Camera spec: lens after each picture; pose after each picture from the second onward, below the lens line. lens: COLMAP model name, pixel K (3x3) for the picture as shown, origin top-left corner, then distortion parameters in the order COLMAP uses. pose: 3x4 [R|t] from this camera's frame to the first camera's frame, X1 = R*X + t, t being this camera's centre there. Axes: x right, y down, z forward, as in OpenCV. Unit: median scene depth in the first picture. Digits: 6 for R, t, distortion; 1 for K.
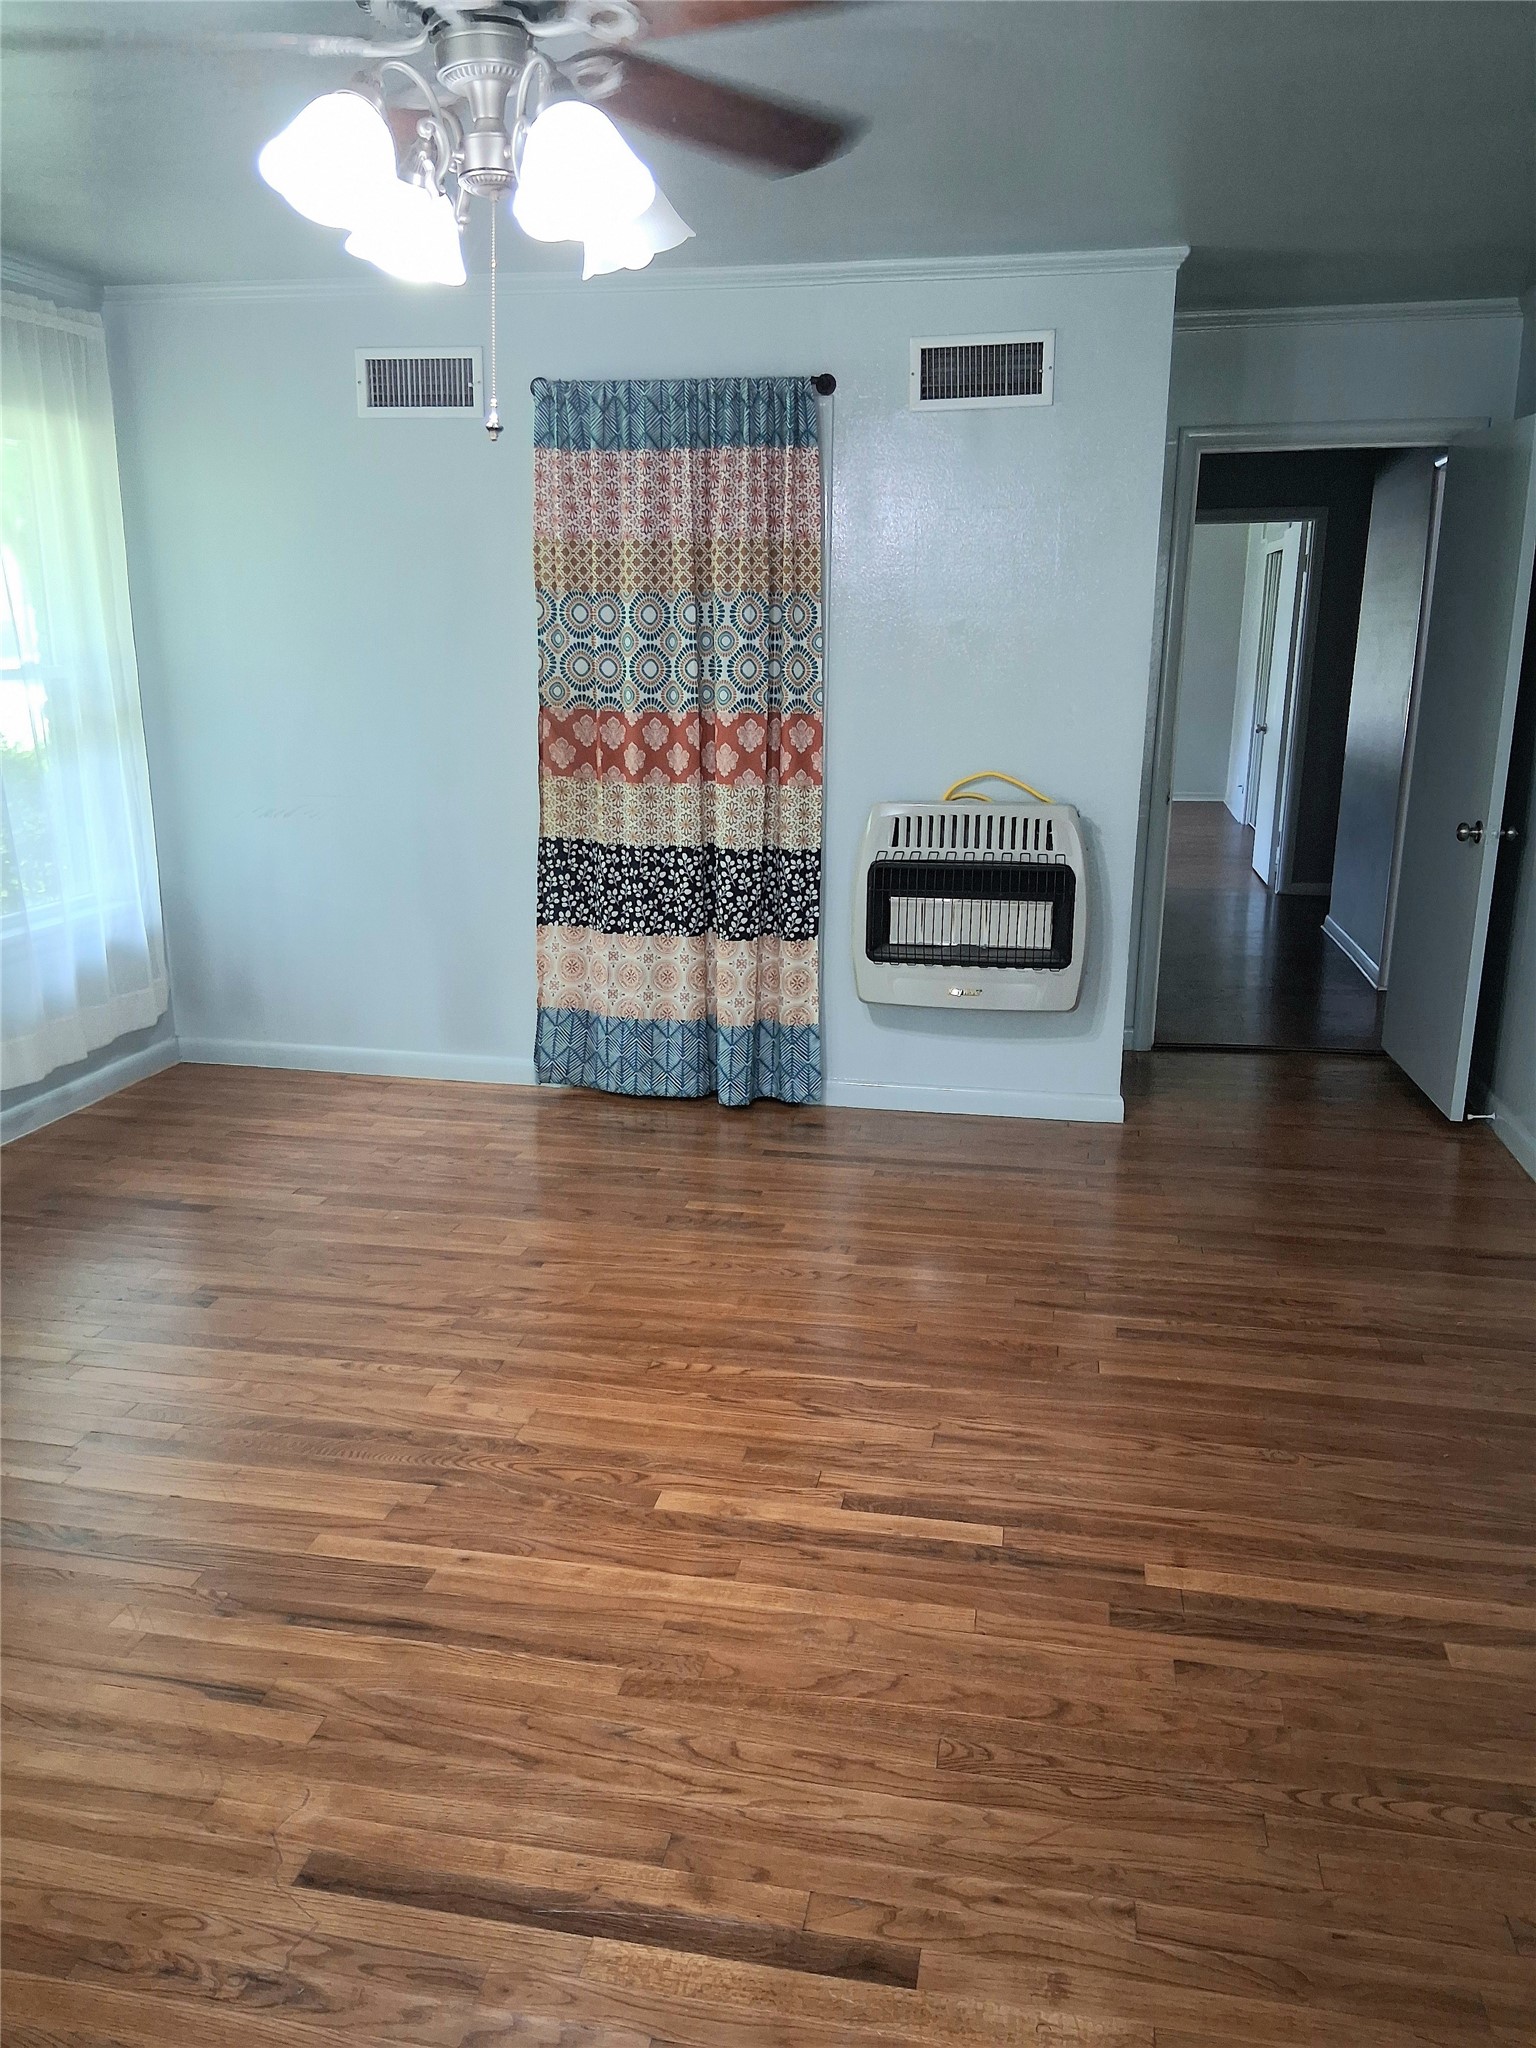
lens RADIAL K [[1532.5, 0, 768.0], [0, 1532.5, 1024.0], [0, 0, 1]] dist [0.000769, -0.084801]
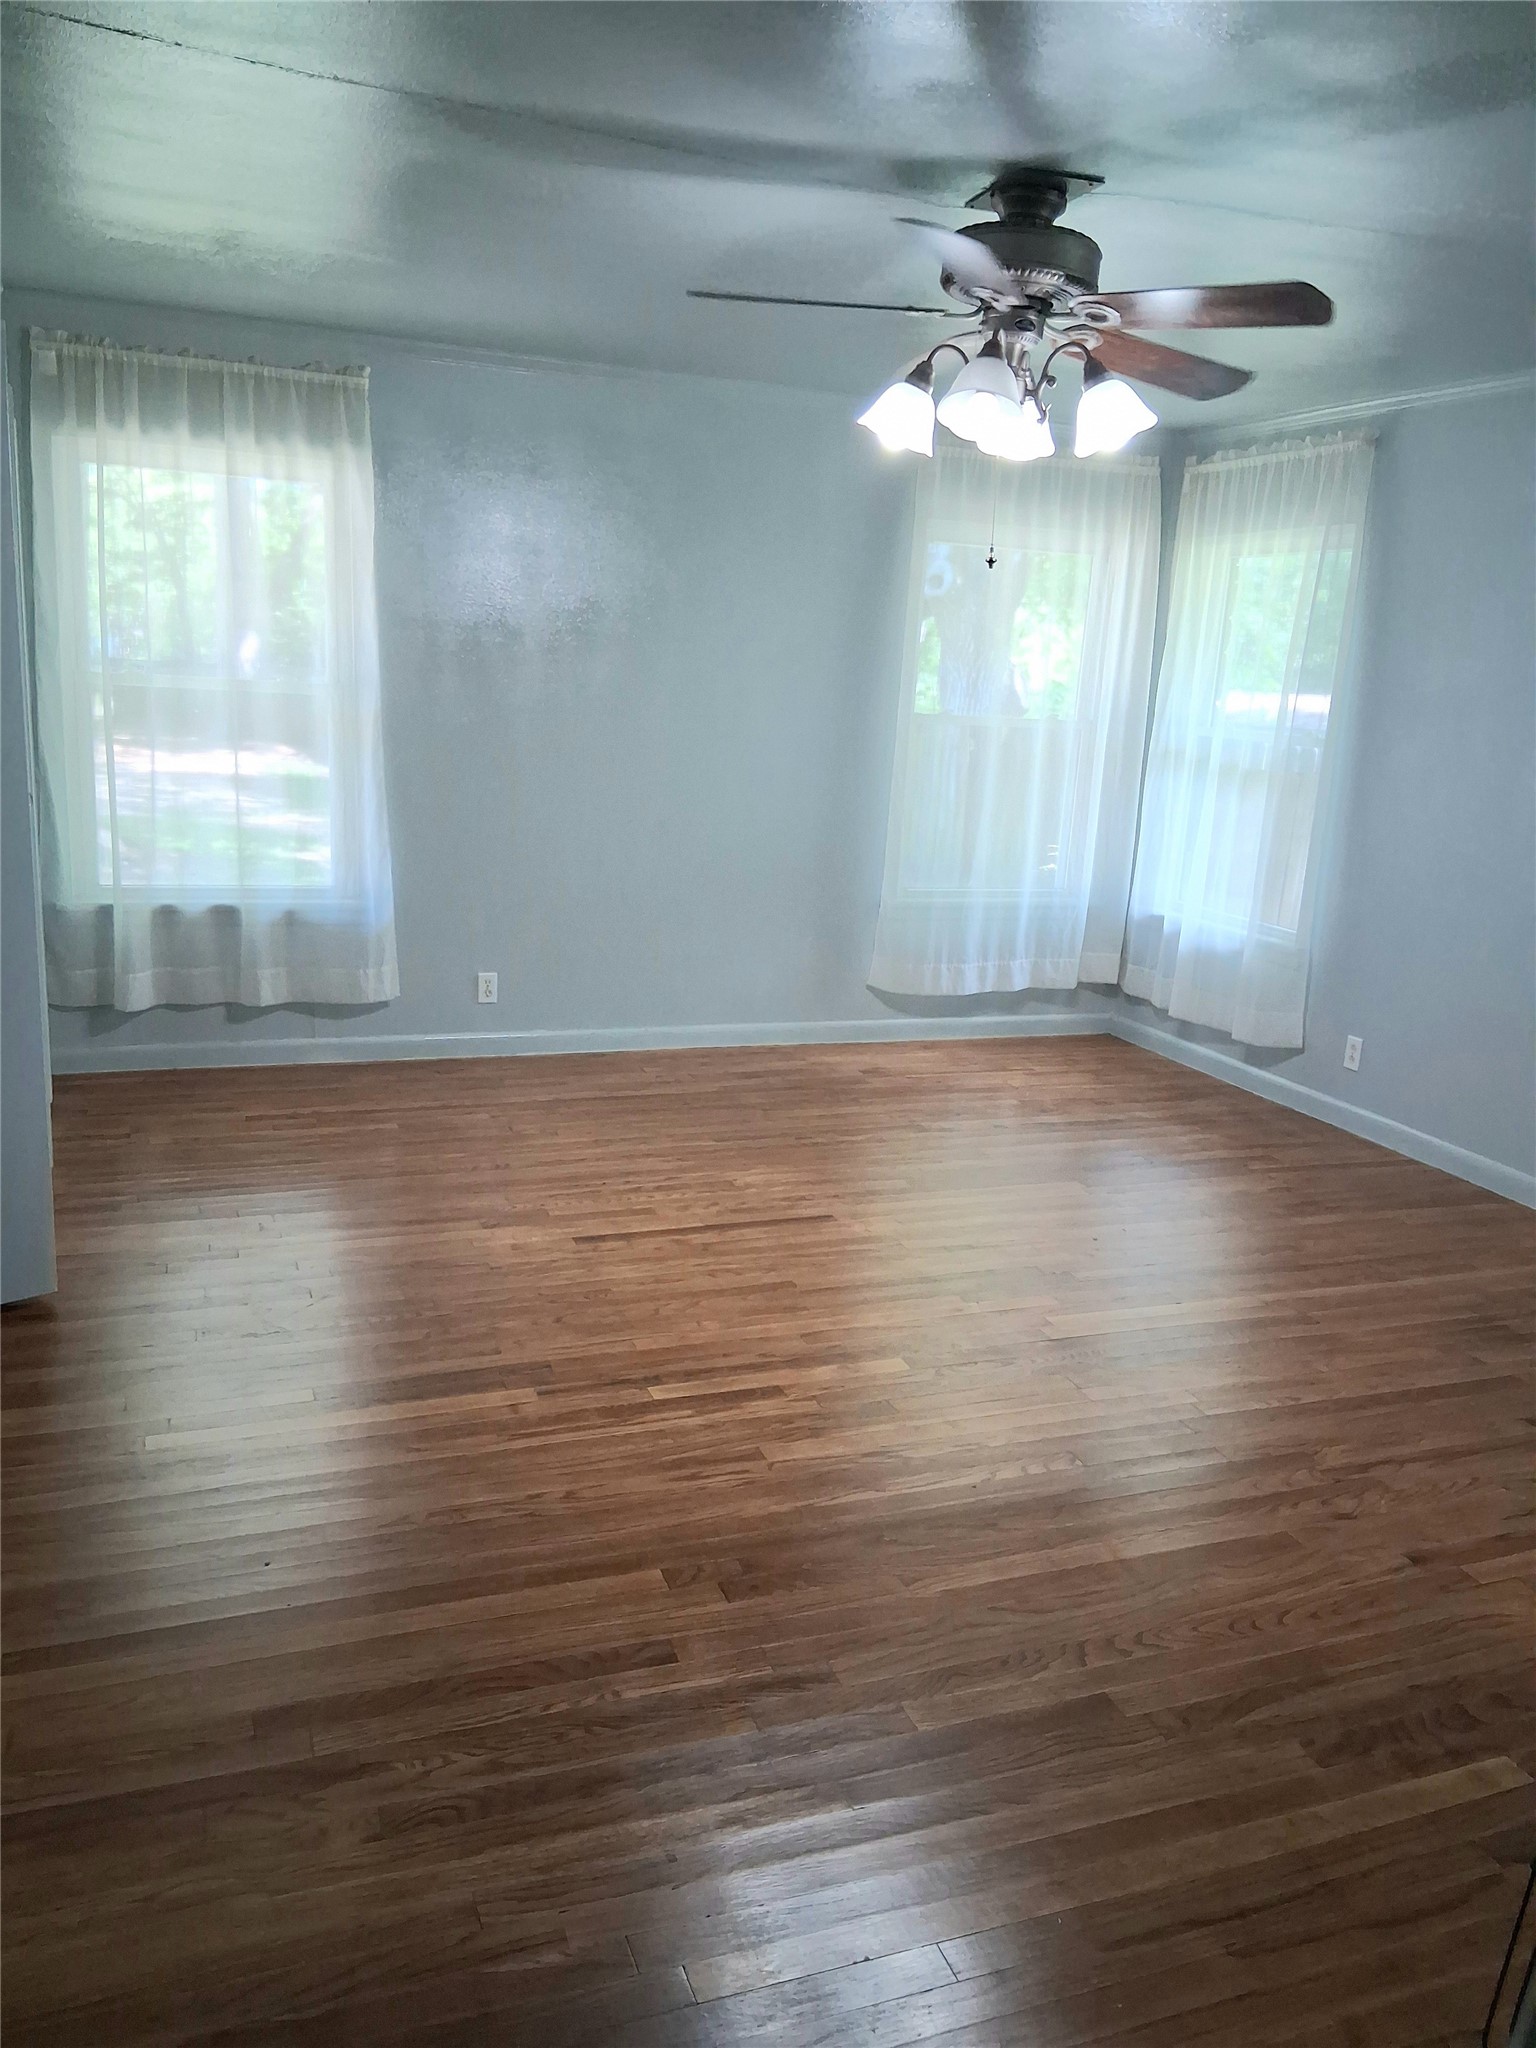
lens RADIAL K [[1533.7, 0, 768.0], [0, 1533.7, 1024.0], [0, 0, 1]] dist [0.001874, 0.000017]
pose [[-0.851915, 0.078469, -0.517768, 0.706361], [-0.172015, 0.891919, 0.418200, -0.487552], [0.494623, 0.445335, -0.746341, 1.867582]]
